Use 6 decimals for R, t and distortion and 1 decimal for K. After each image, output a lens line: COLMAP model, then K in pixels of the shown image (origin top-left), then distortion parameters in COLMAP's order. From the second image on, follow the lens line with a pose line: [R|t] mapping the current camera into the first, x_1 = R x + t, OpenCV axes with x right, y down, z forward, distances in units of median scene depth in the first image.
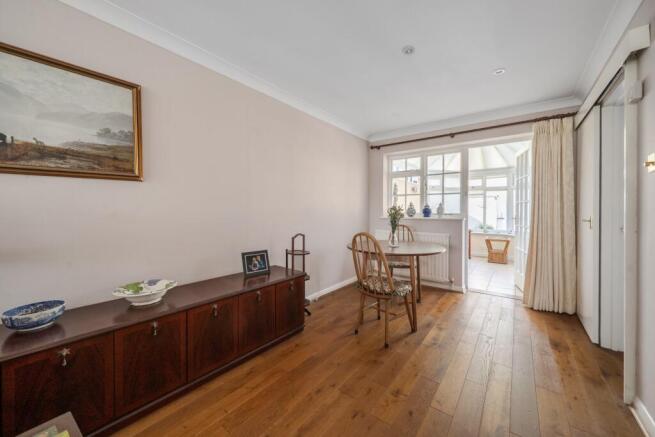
lens RADIAL K [[246.1, 0, 328.4], [0, 246.1, 215.9], [0, 0, 1]] dist [-0.000576, -0.000037]
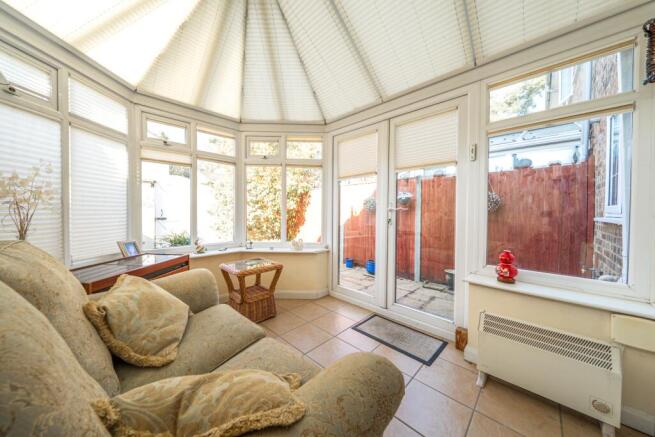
lens RADIAL K [[221.6, 0, 328.7], [0, 221.6, 215.4], [0, 0, 1]] dist [-0.005480, -0.000072]
pose [[0.110157, -0.009306, 0.993871, 0.270600], [0.007896, 0.999933, 0.008488, 0.000206], [-0.993883, 0.006912, 0.110223, 0.725473]]
